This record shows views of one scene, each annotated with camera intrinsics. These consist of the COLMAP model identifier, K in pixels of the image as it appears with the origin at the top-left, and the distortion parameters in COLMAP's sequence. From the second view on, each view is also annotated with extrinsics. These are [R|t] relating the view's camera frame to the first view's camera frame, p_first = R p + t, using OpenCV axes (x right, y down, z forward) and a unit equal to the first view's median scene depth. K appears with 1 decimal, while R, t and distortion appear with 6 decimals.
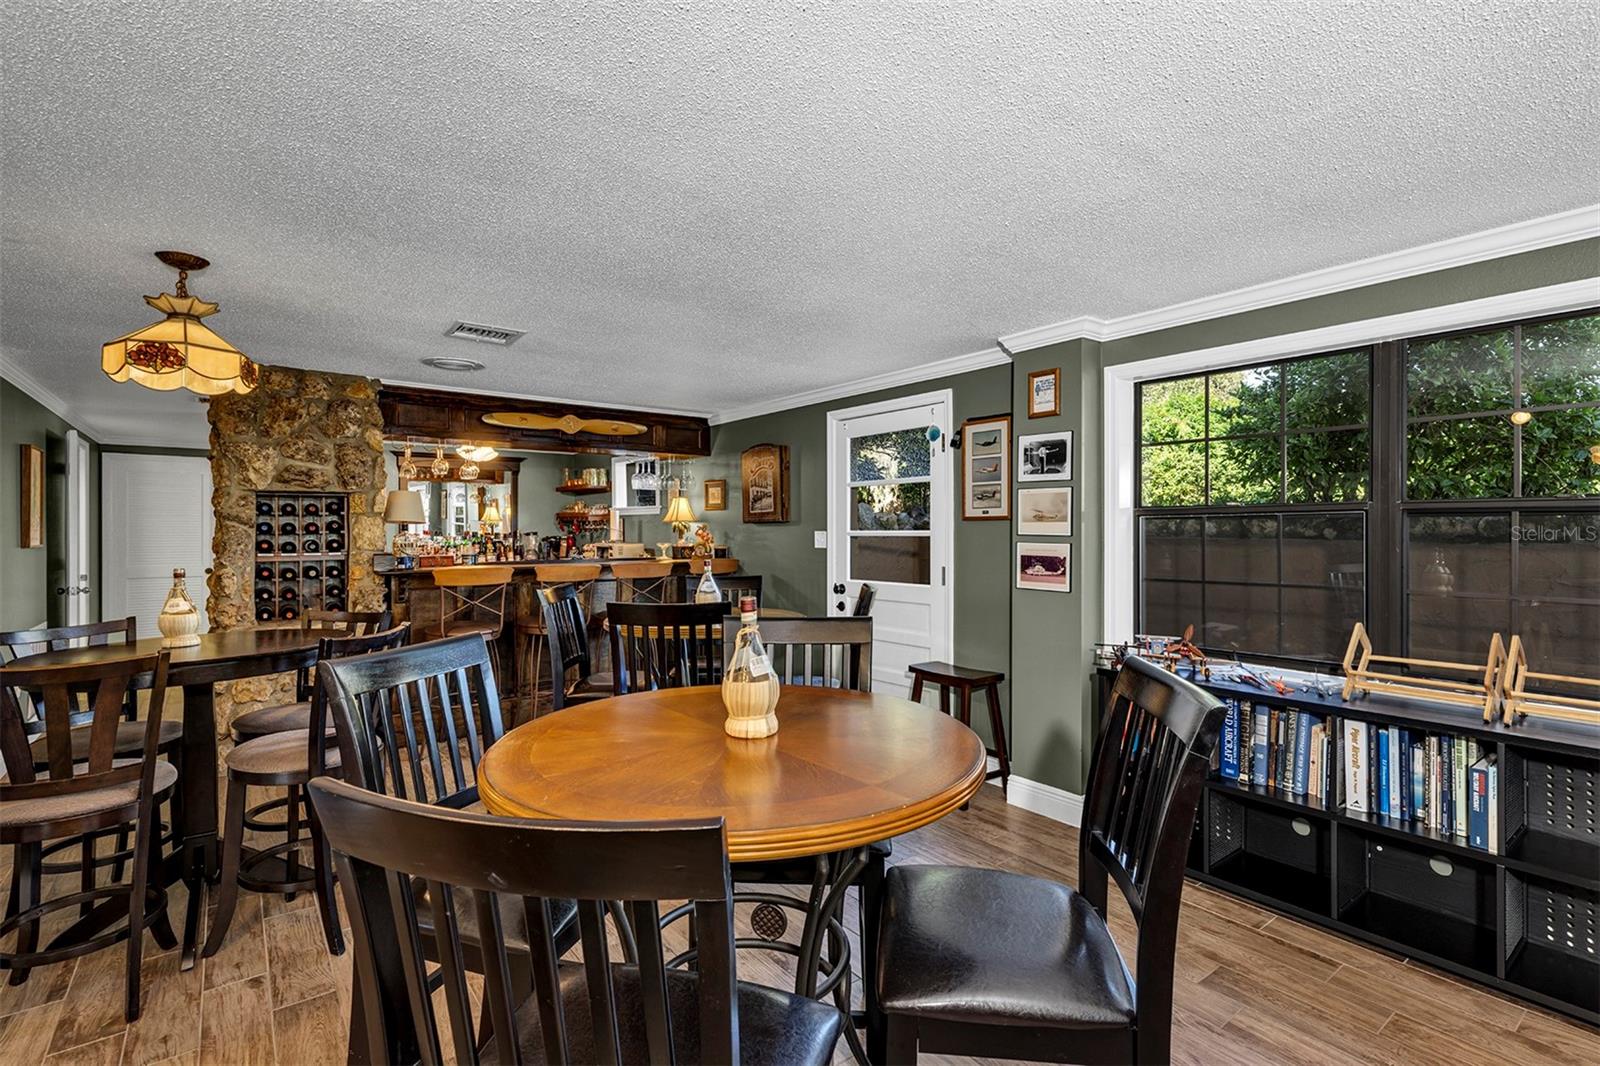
lens RADIAL K [[741.0, 0, 802.2], [0, 741.0, 527.6], [0, 0, 1]] dist [-0.000650, 0.000107]
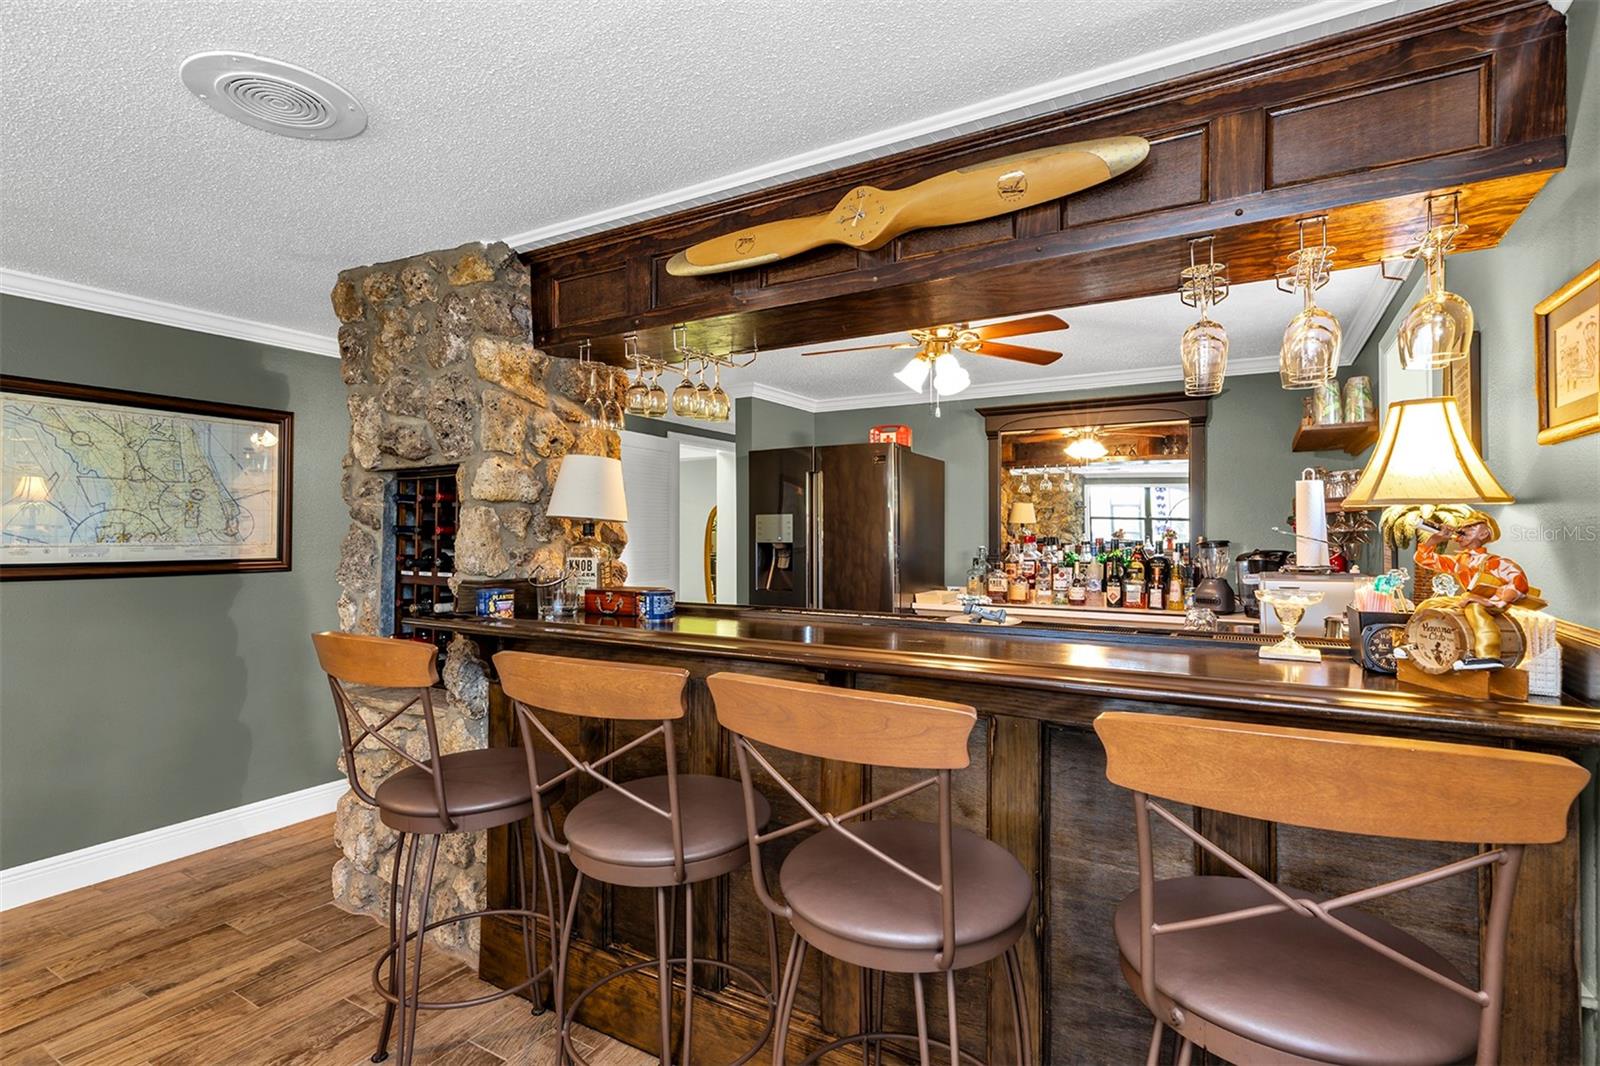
lens RADIAL K [[741.0, 0, 801.7], [0, 741.0, 532.0], [0, 0, 1]] dist [-0.000650, 0.000107]
pose [[0.357922, -0.003577, -0.933745, -0.088632], [-0.001290, 0.999990, -0.004325, 0.024955], [0.933751, 0.002753, 0.357914, 5.666882]]
